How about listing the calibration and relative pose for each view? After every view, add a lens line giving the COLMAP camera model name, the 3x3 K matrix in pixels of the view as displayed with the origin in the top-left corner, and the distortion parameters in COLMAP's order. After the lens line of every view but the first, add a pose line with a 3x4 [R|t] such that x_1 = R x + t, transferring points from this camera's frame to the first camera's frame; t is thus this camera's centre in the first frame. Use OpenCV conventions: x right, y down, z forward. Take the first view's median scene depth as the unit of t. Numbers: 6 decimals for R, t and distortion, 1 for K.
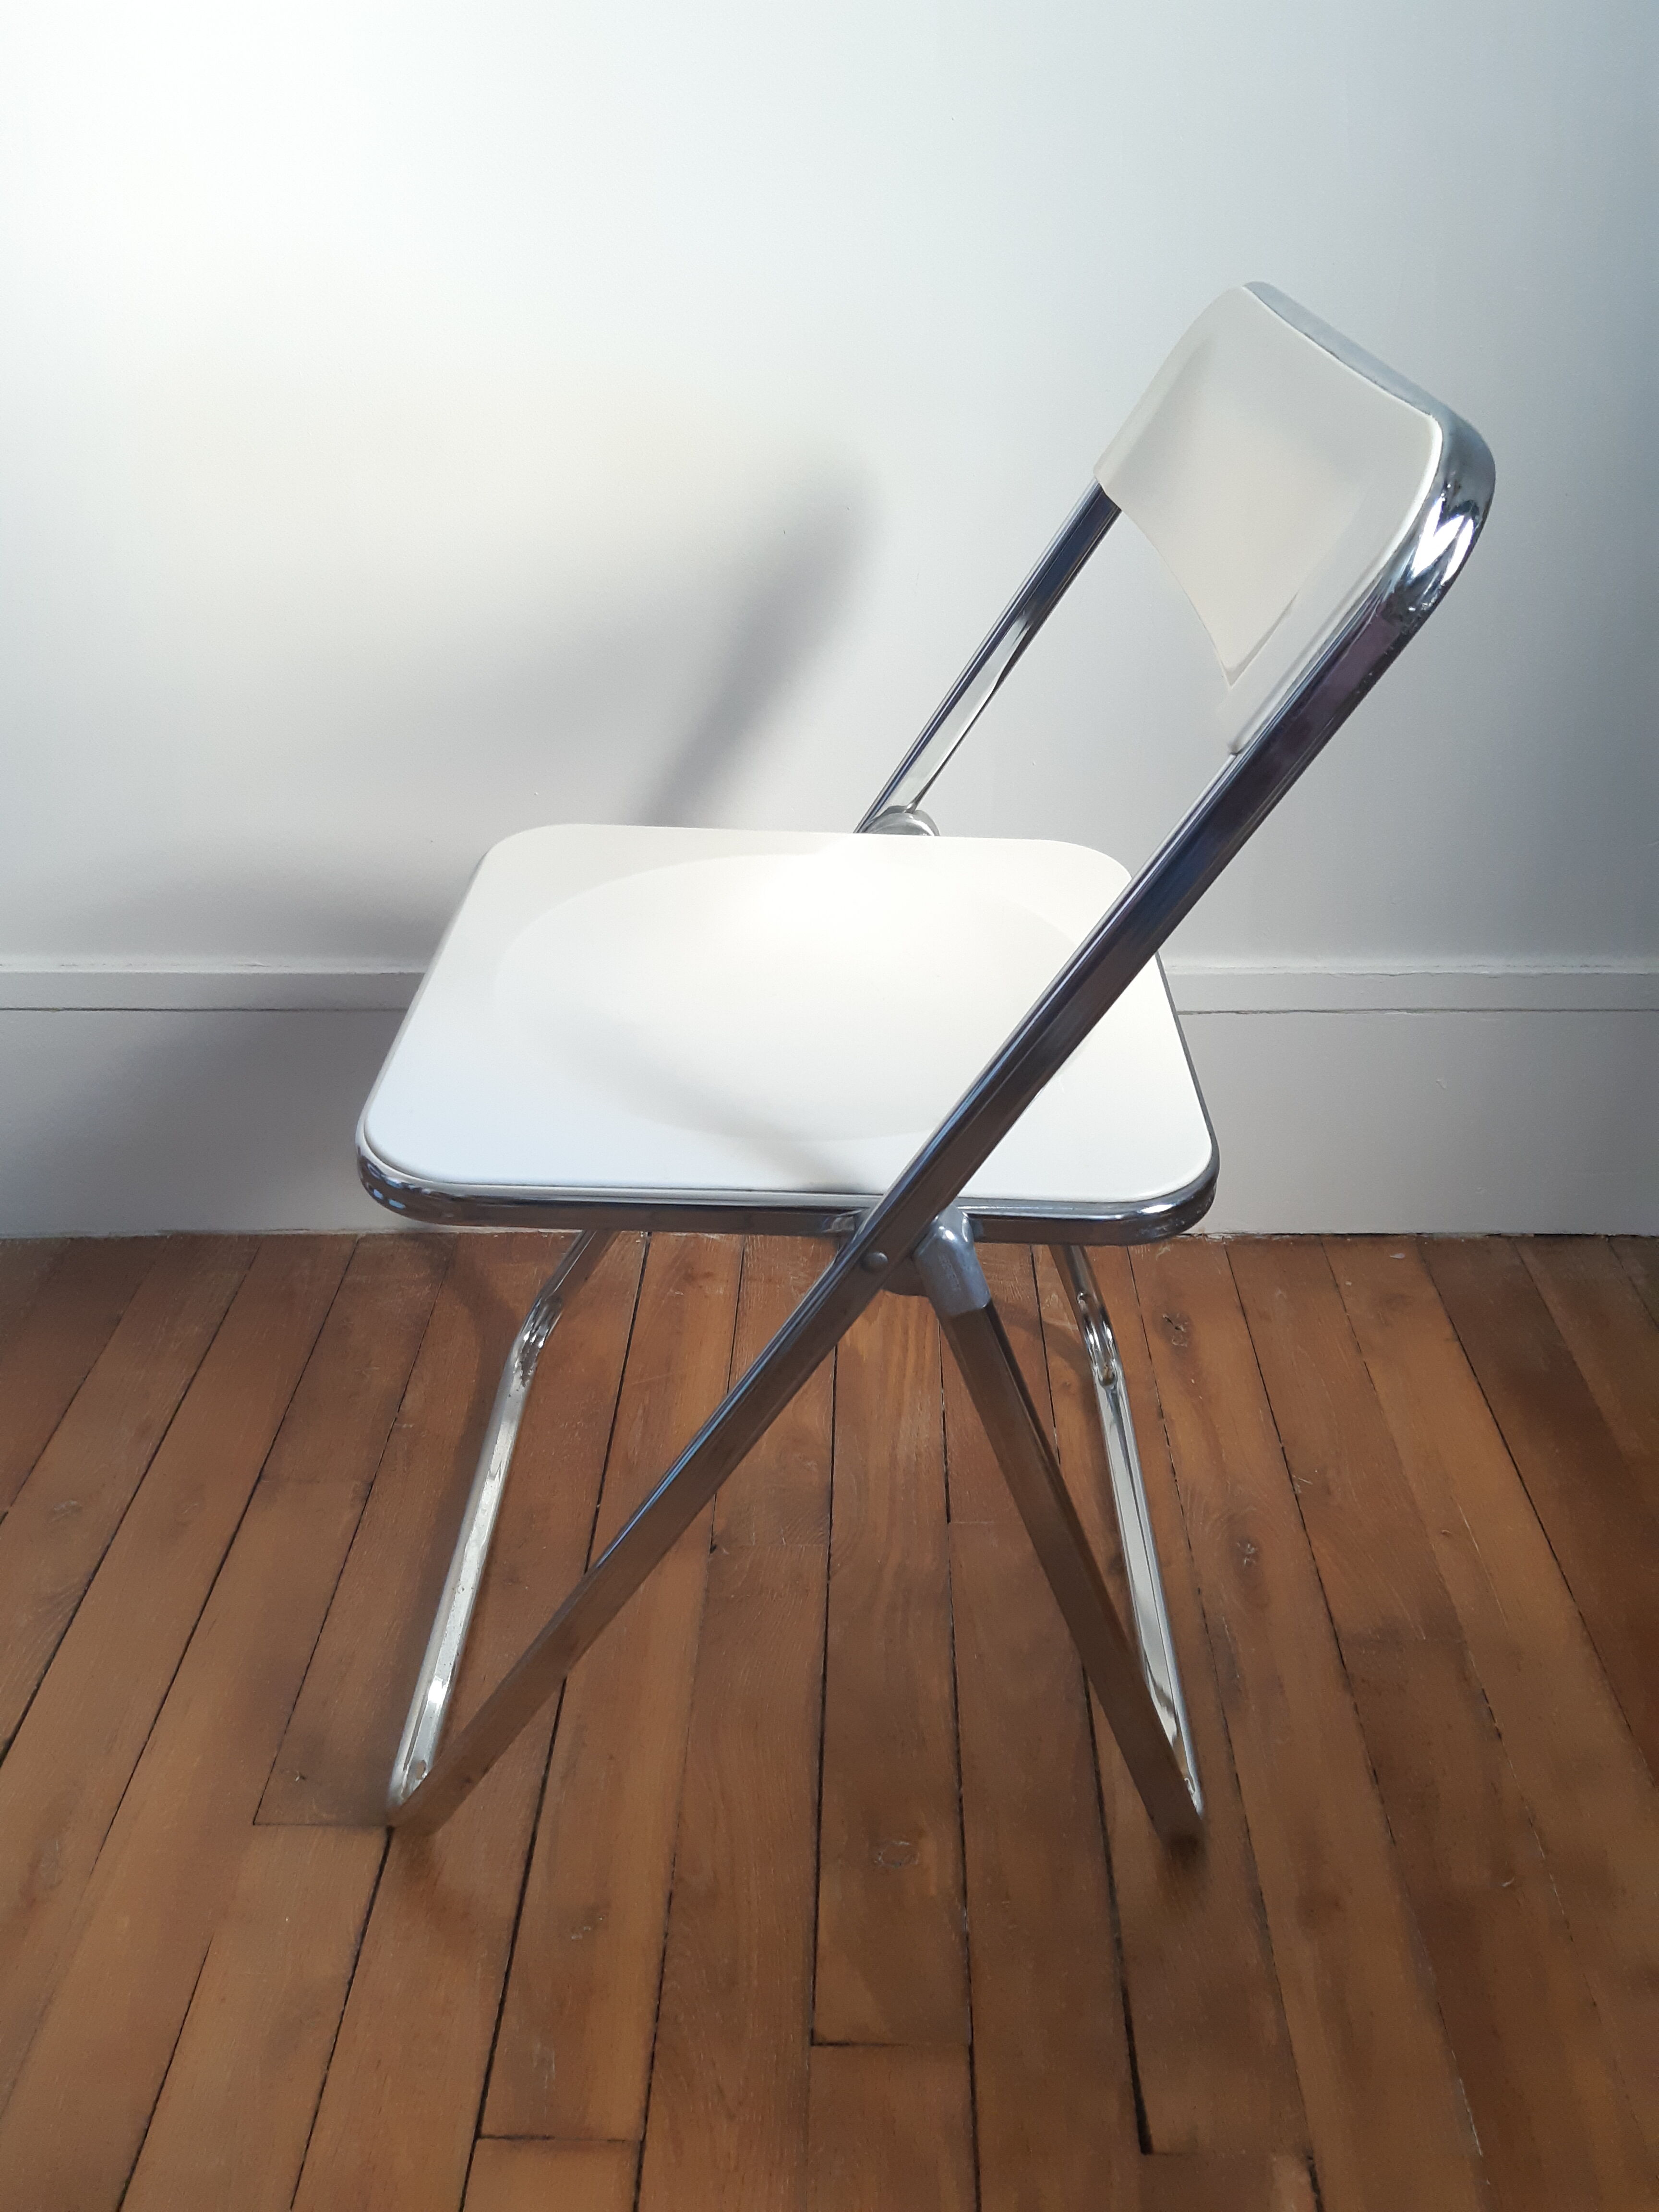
lens RADIAL K [[1735.1, 0, 829.5], [0, 1735.1, 1106.0], [0, 0, 1]] dist [0.029107, -0.070382]
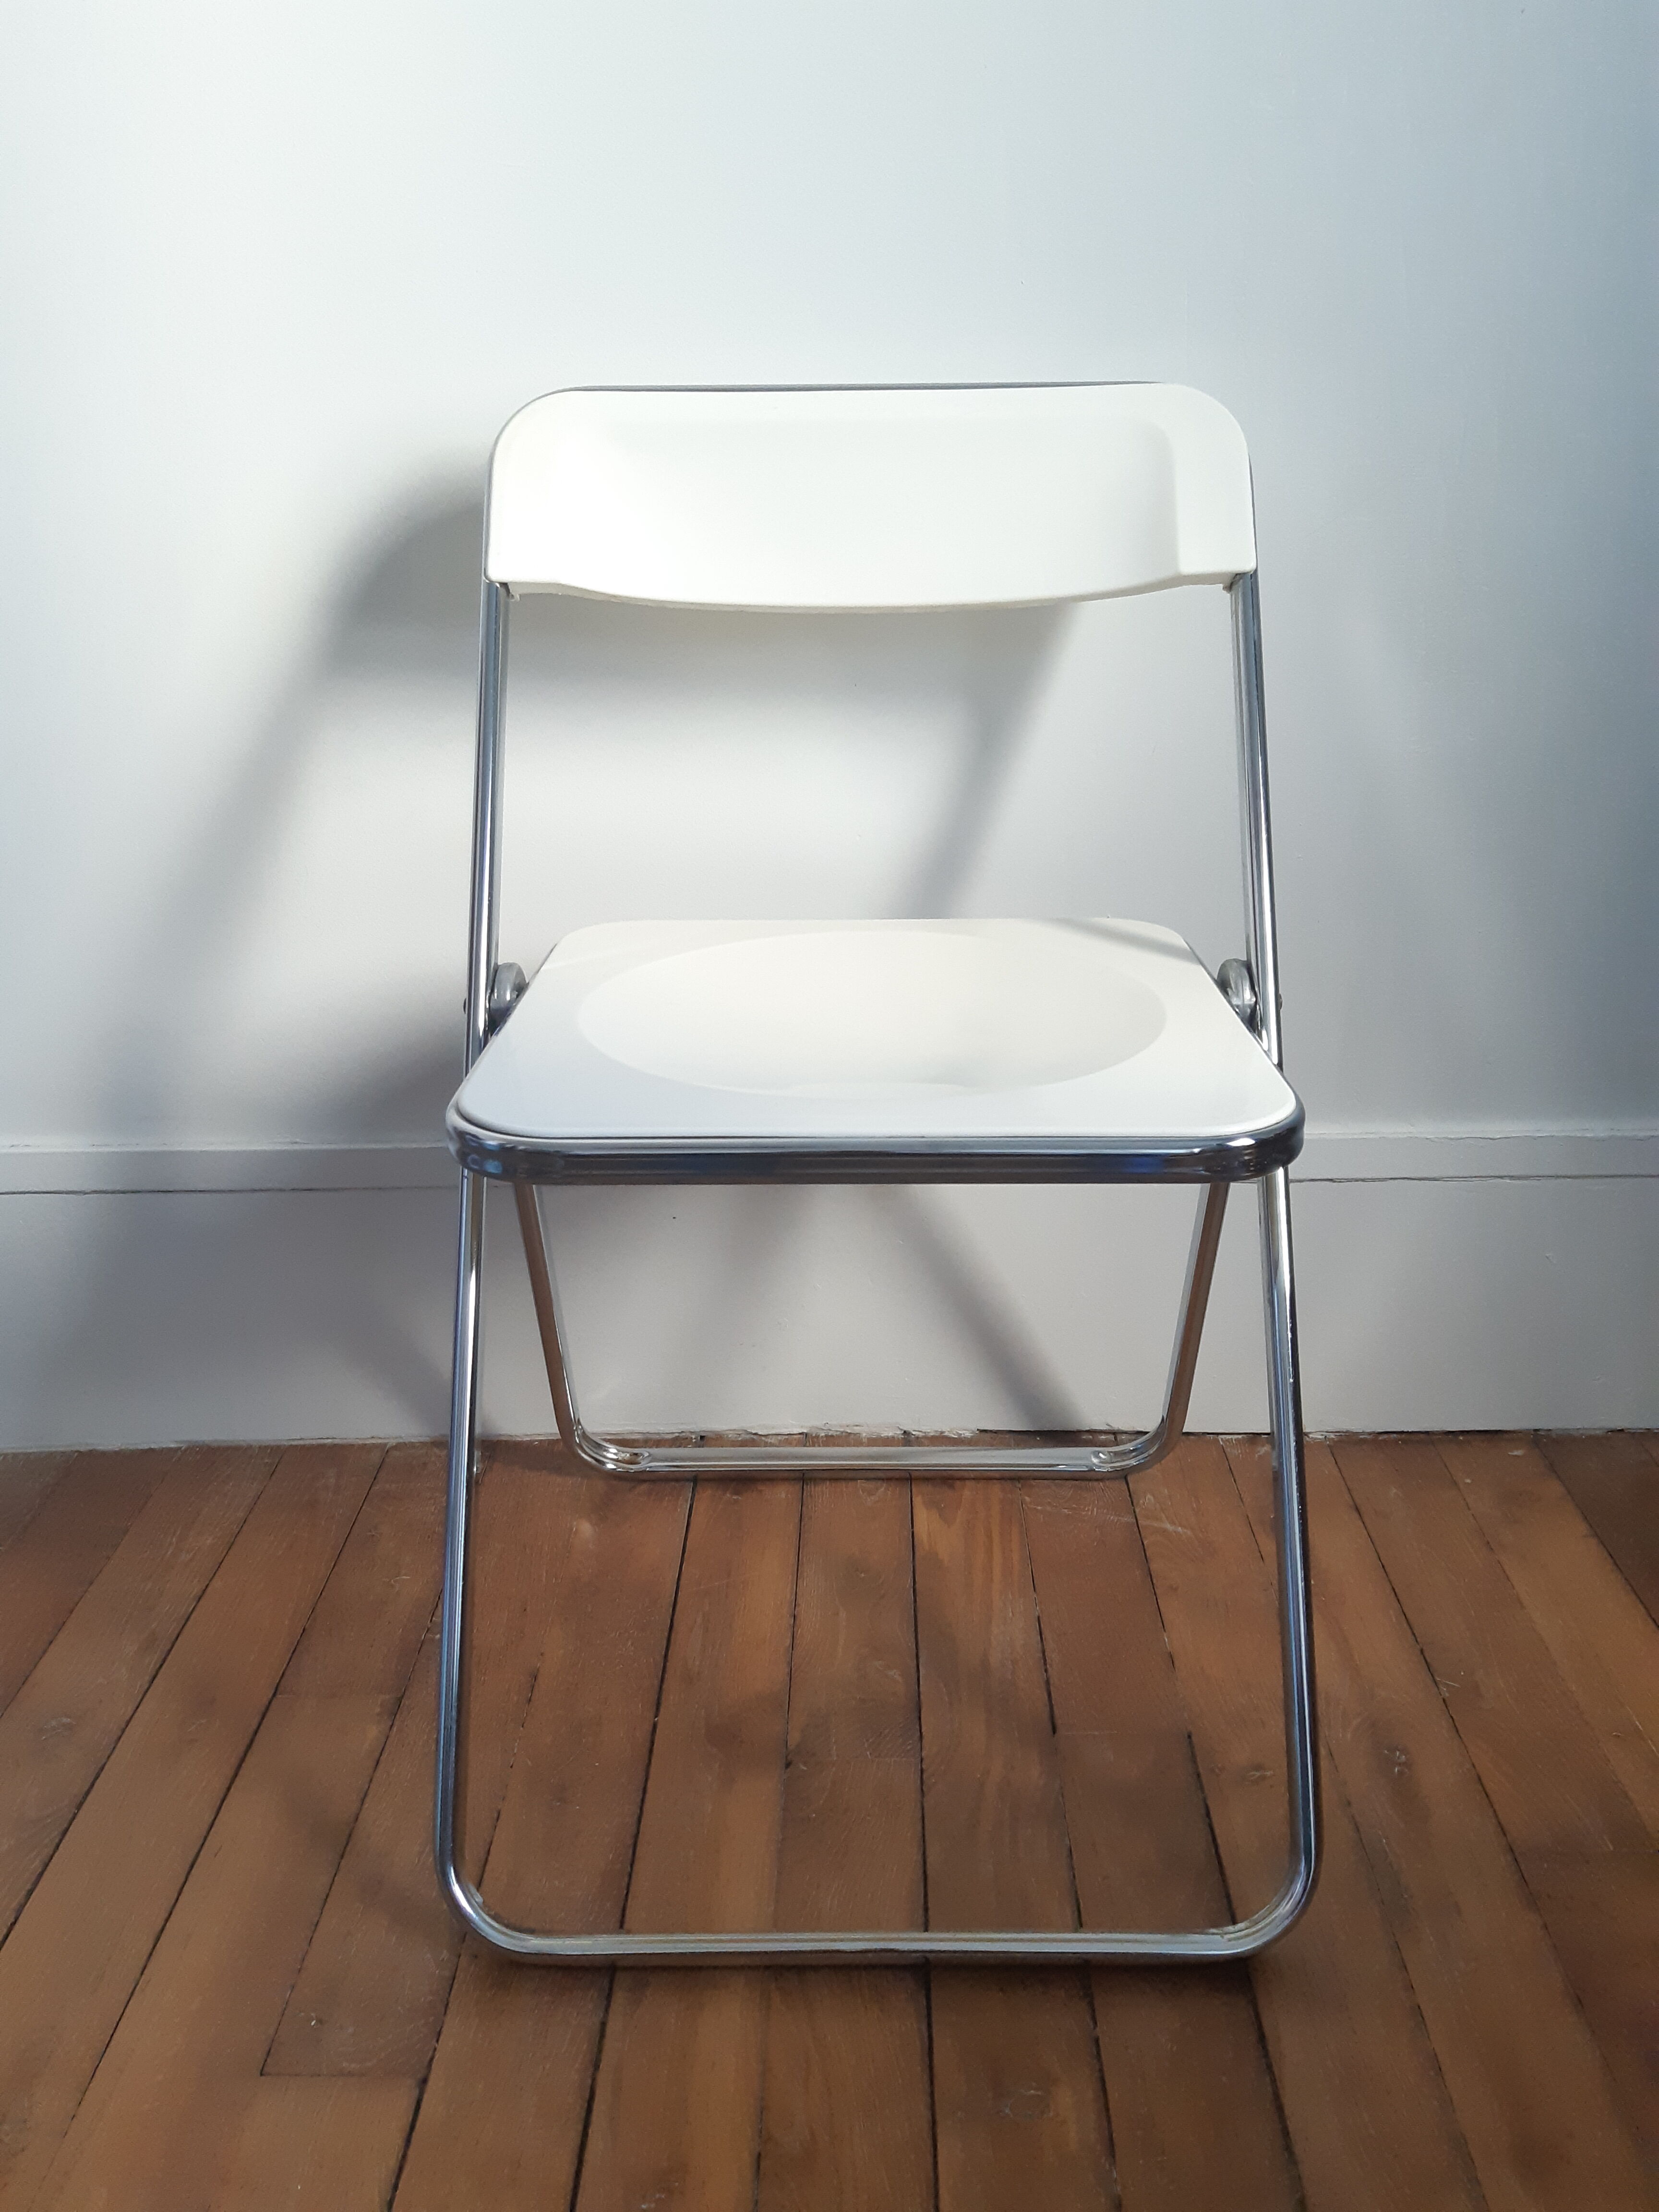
lens RADIAL K [[1739.4, 0, 829.5], [0, 1739.4, 1106.0], [0, 0, 1]] dist [0.005355, -0.052791]
pose [[0.999948, -0.010109, -0.001323, -0.043700], [0.009664, 0.981188, -0.192813, 0.102615], [0.003248, 0.192790, 0.981235, 0.077440]]
